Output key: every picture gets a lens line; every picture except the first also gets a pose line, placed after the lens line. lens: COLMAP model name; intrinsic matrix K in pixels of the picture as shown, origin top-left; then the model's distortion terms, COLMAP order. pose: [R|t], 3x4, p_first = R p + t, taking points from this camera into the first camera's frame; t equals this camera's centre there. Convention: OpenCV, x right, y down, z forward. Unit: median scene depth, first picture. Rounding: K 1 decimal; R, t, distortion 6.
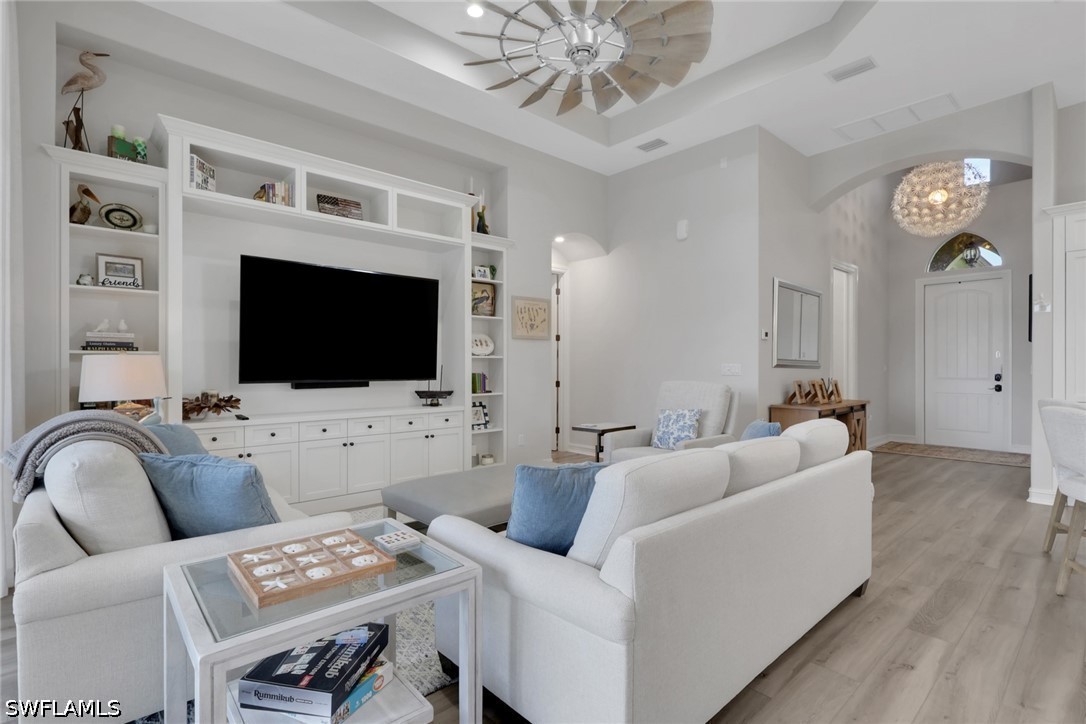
lens RADIAL K [[522.3, 0, 538.9], [0, 522.3, 367.3], [0, 0, 1]] dist [-0.005421, -0.000412]
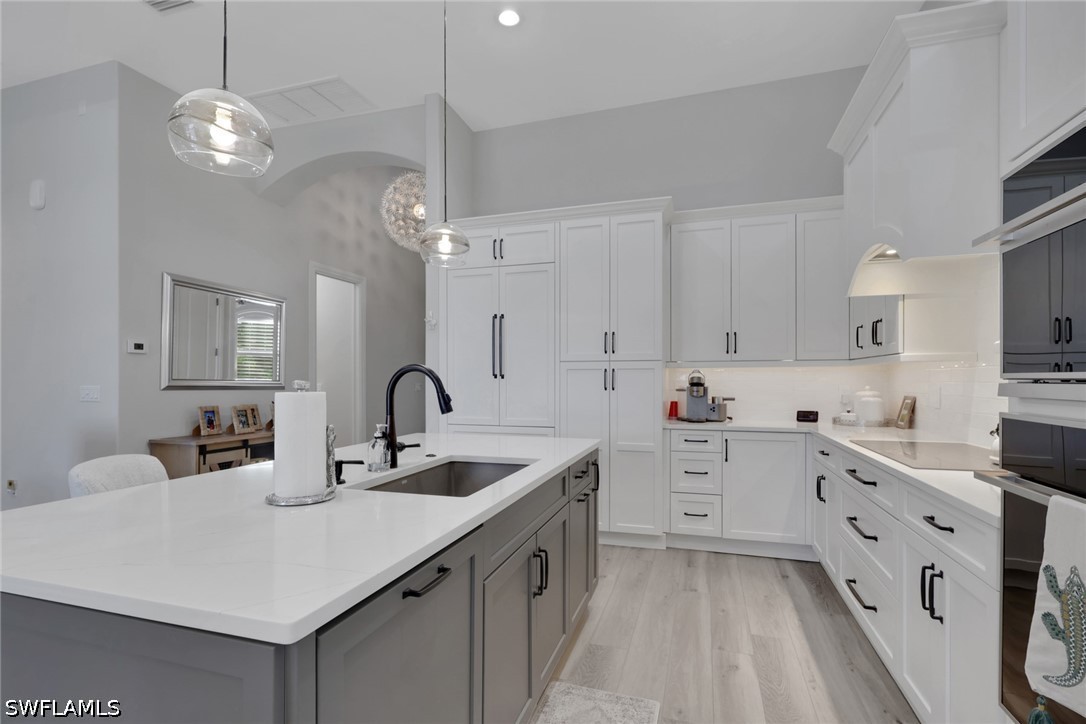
lens RADIAL K [[522.3, 0, 550.7], [0, 522.3, 377.9], [0, 0, 1]] dist [-0.005421, -0.000412]
pose [[0.854292, 0.000770, 0.519792, 0.450054], [0.004187, 0.999956, -0.008364, -0.006211], [-0.519776, 0.009321, 0.854252, 0.047219]]
